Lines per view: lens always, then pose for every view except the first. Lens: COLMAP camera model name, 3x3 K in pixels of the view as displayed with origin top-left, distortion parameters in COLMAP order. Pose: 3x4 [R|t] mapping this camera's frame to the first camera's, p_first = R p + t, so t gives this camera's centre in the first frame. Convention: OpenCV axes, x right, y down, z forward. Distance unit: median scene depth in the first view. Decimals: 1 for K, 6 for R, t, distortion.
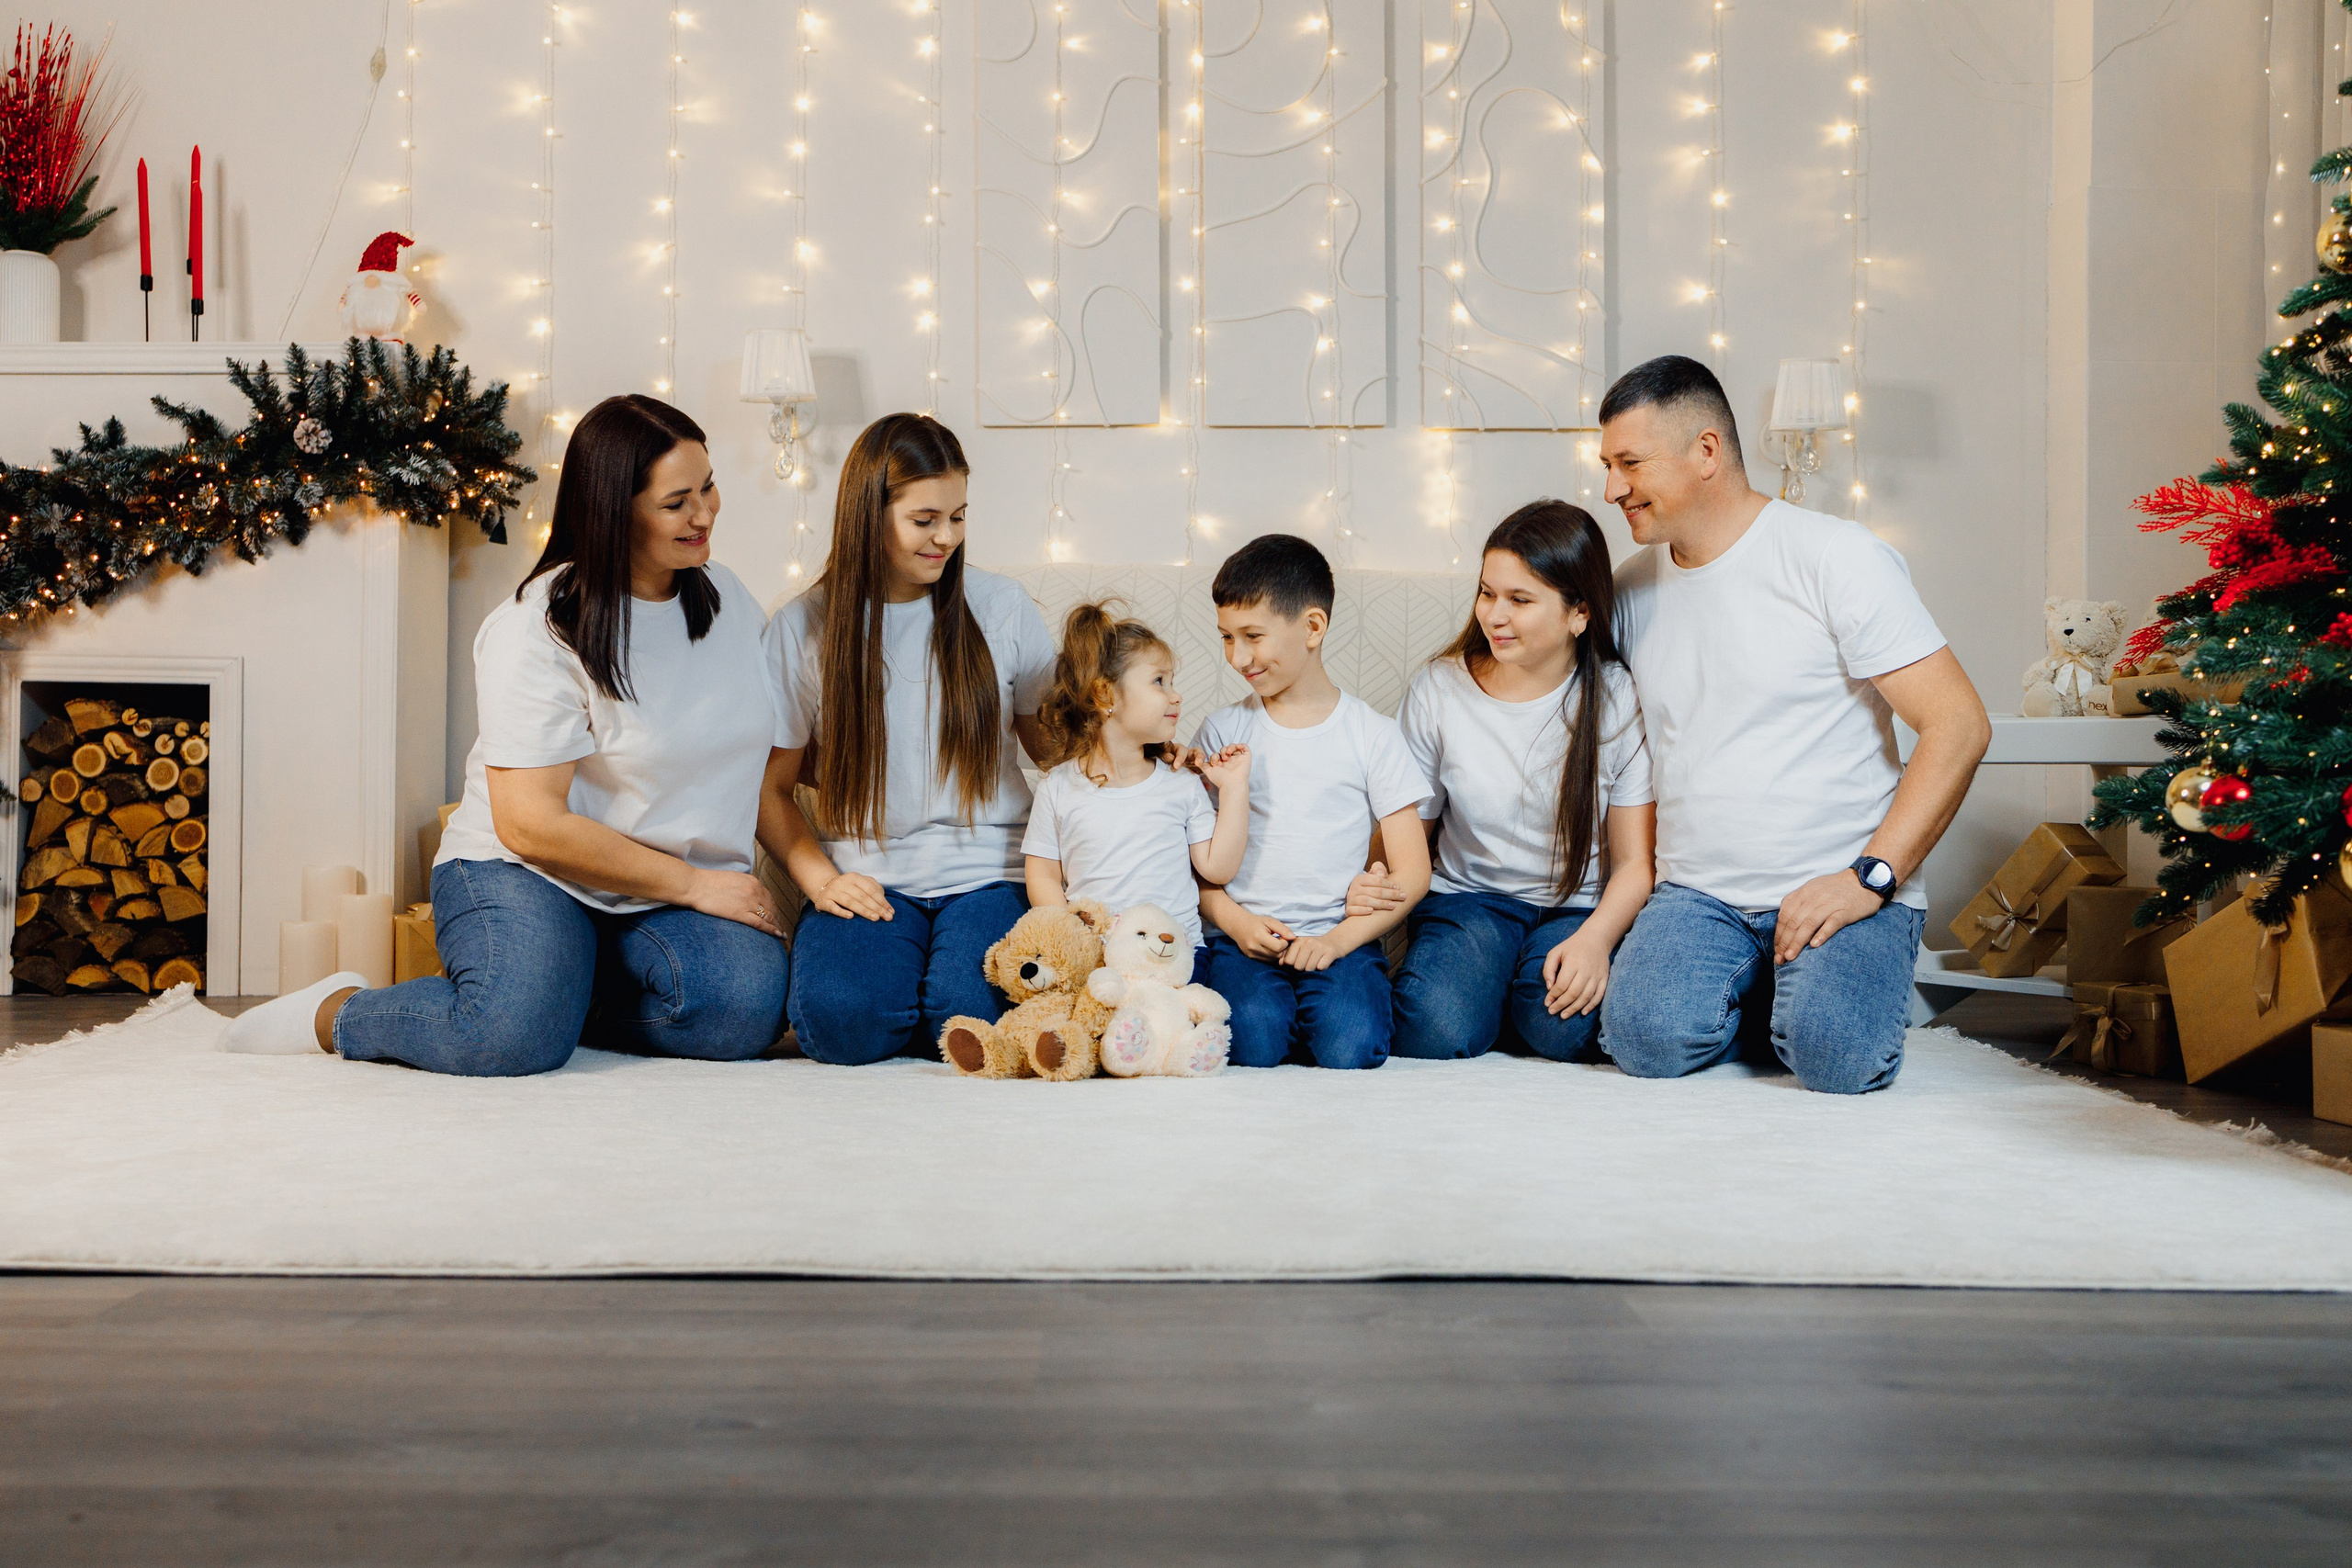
lens RADIAL K [[2400.8, 0, 1170.7], [0, 2400.8, 776.4], [0, 0, 1]] dist [-0.008659, 0.039936]
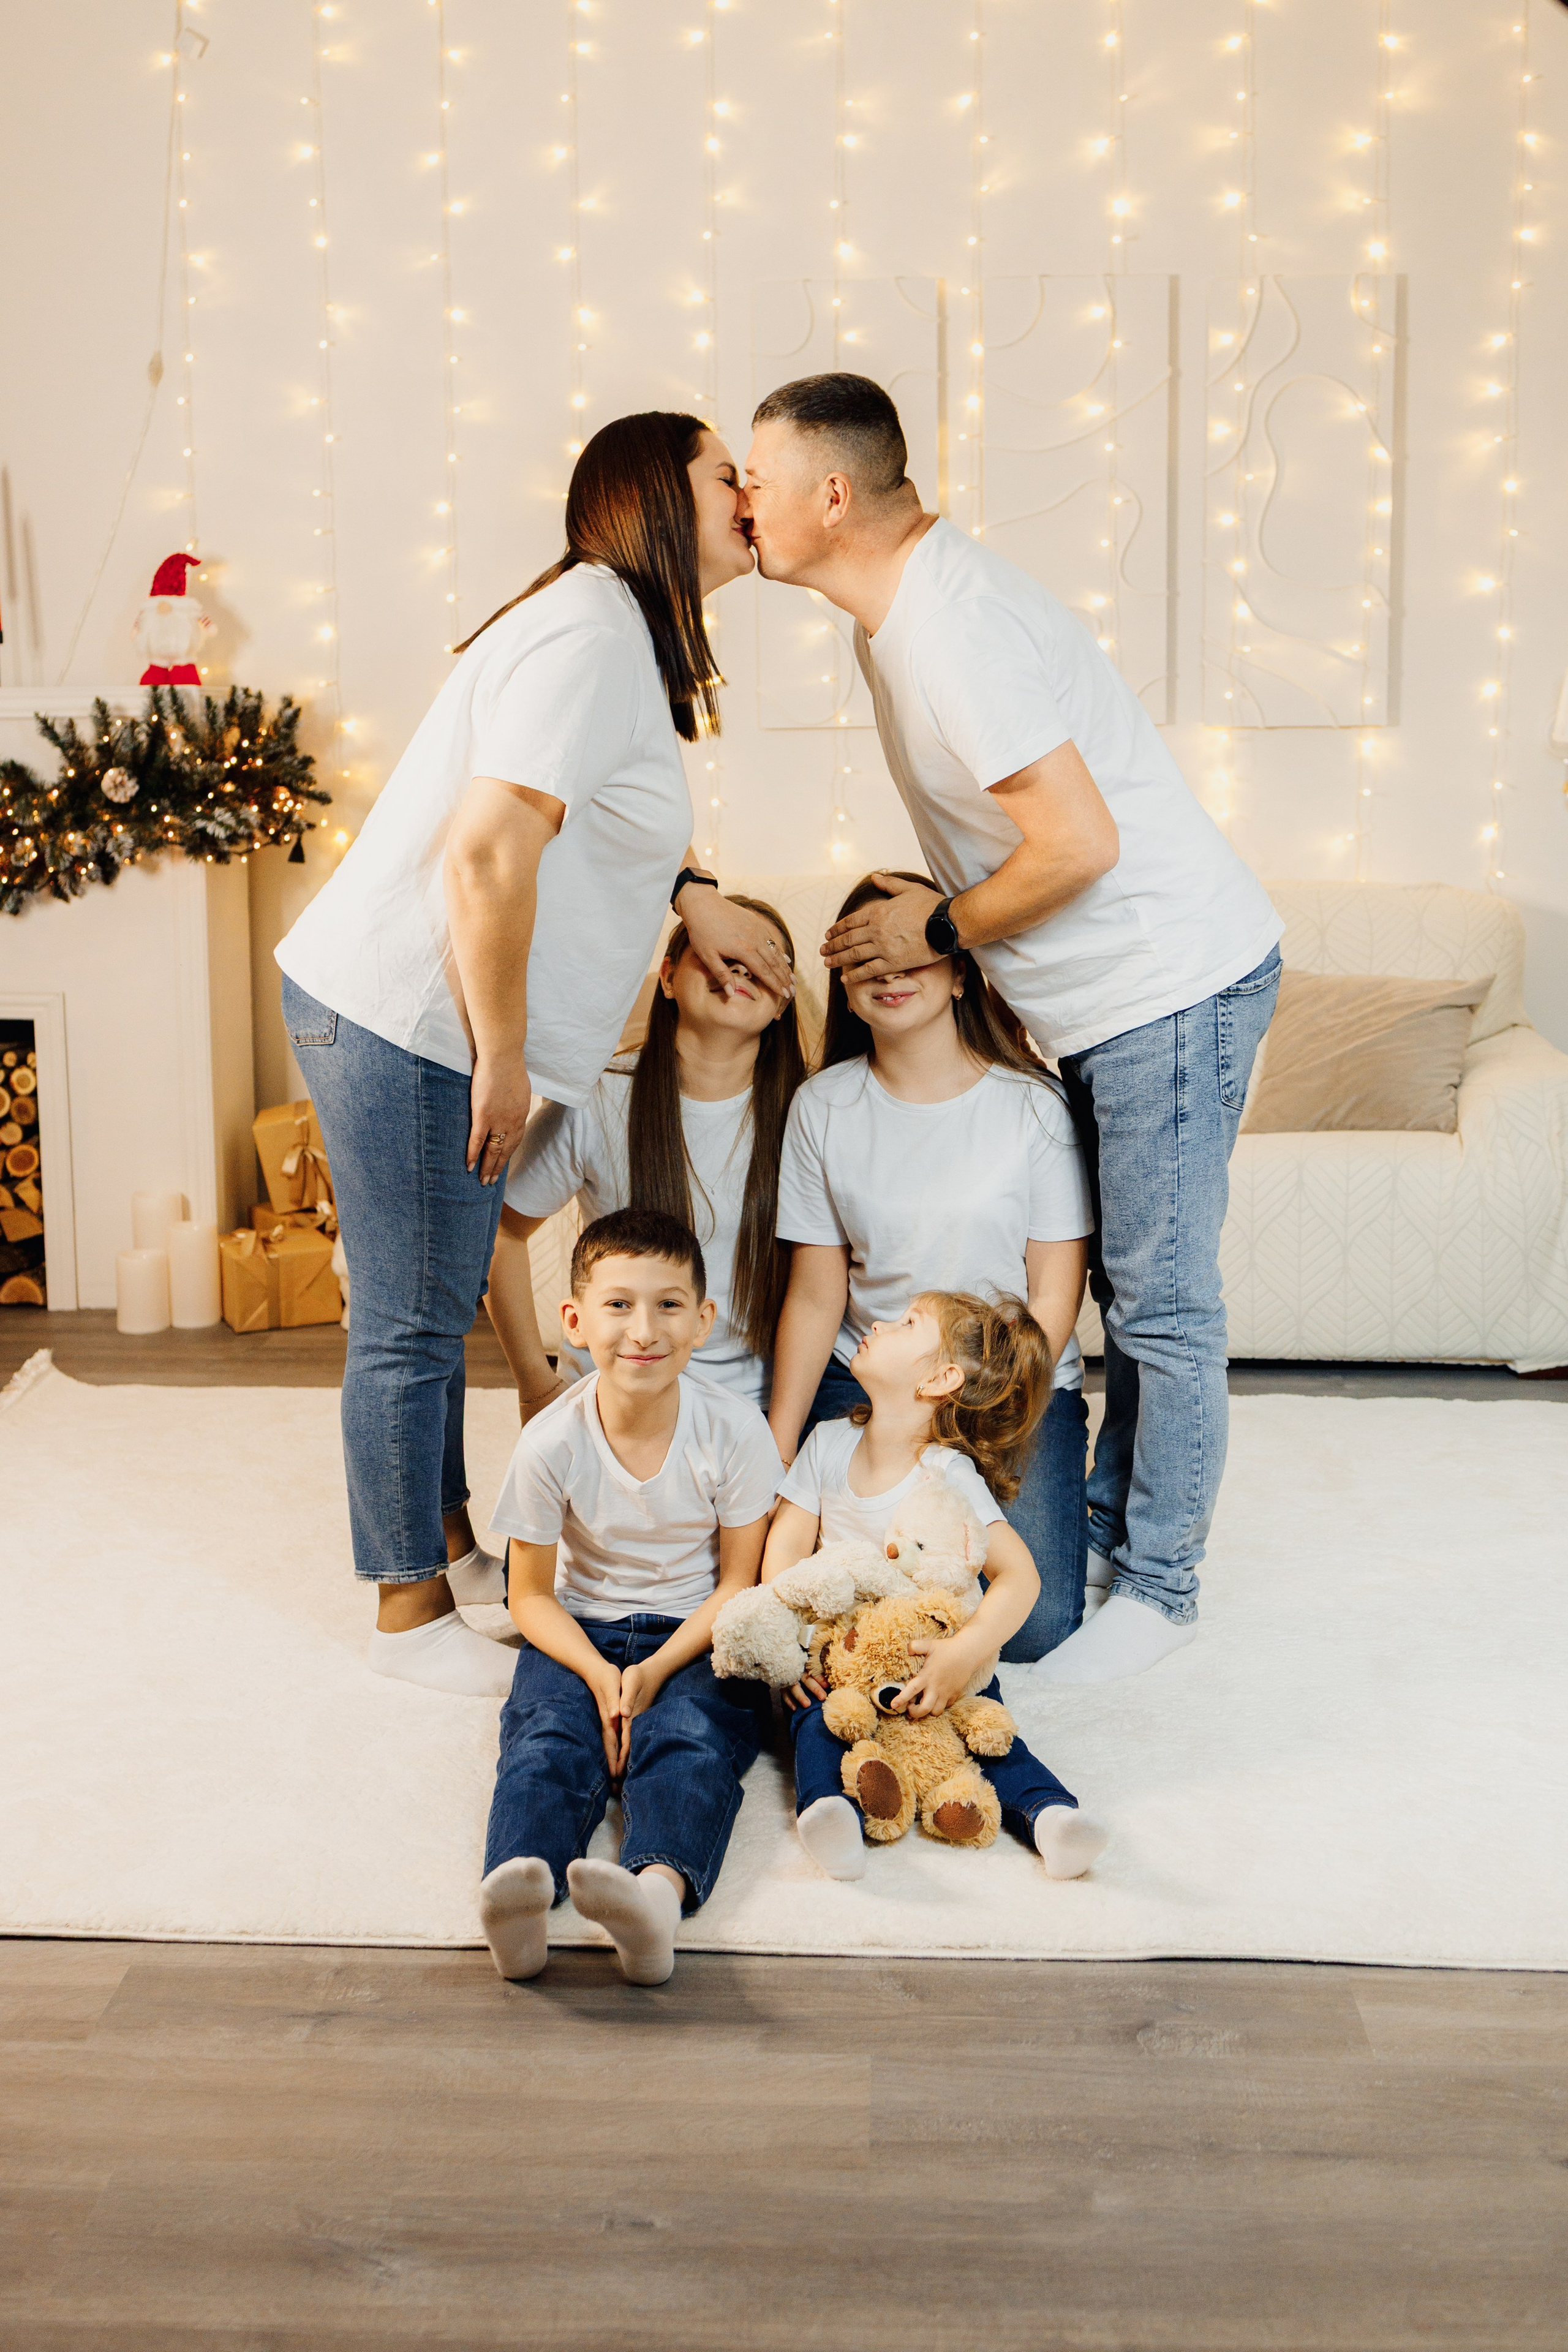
lens RADIAL K [[2536.6, 0, 816.4], [0, 2536.6, 1059.3], [0, 0, 1]] dist [-0.012025, 0.093046]
pose [[0.998885, -0.002906, -0.047122, -0.007090], [0.009916, 0.988756, 0.149206, -0.182130], [0.046158, -0.149507, 0.987683, -0.079648]]
